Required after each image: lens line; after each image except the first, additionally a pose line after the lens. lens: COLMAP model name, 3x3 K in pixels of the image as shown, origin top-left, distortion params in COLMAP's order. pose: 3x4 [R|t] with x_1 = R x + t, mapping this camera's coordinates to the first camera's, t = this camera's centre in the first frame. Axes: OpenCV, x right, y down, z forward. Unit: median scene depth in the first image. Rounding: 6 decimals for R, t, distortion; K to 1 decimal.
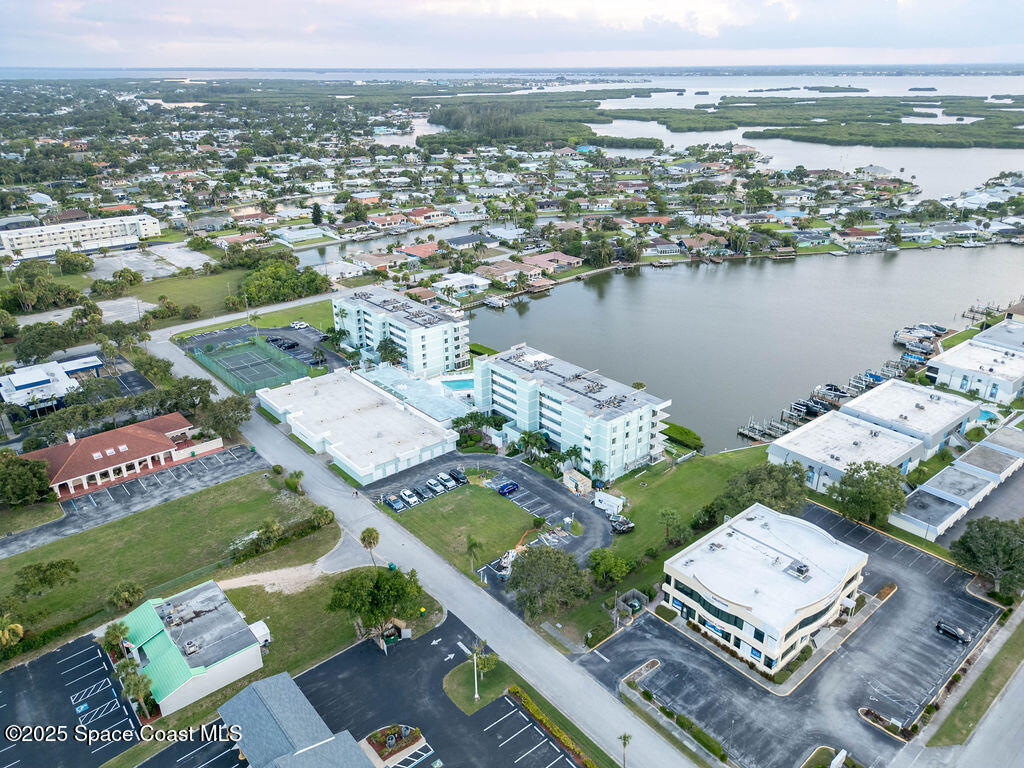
lens RADIAL K [[714.8, 0, 512.0], [0, 714.8, 384.0], [0, 0, 1]] dist [0.071289, -0.066563]
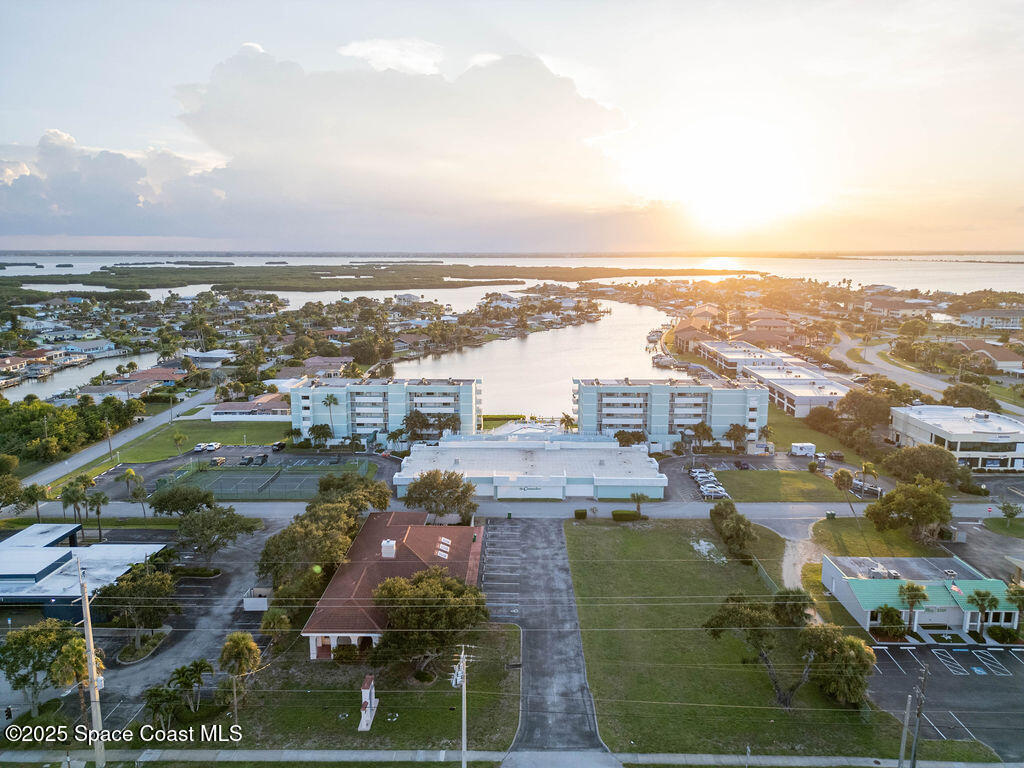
lens RADIAL K [[714.8, 0, 512.0], [0, 714.8, 384.0], [0, 0, 1]] dist [0.071289, -0.066563]
pose [[0.662048, -0.132496, 0.737657, -0.890300], [0.297912, 0.949673, -0.096799, 0.028450], [-0.687707, 0.283842, 0.668201, 0.412995]]
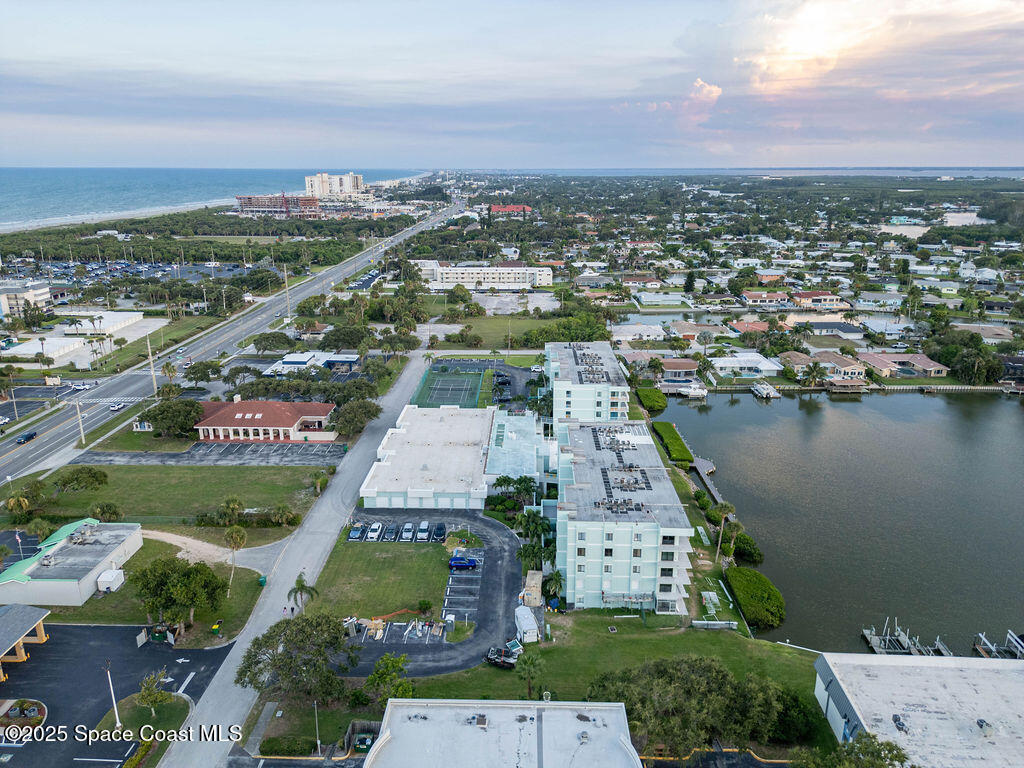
lens RADIAL K [[714.8, 0, 512.0], [0, 714.8, 384.0], [0, 0, 1]] dist [0.071289, -0.066563]
pose [[0.743054, 0.196559, -0.639715, 0.459445], [-0.271813, 0.962140, -0.020094, -0.045137], [0.611546, 0.188813, 0.768349, 0.312620]]
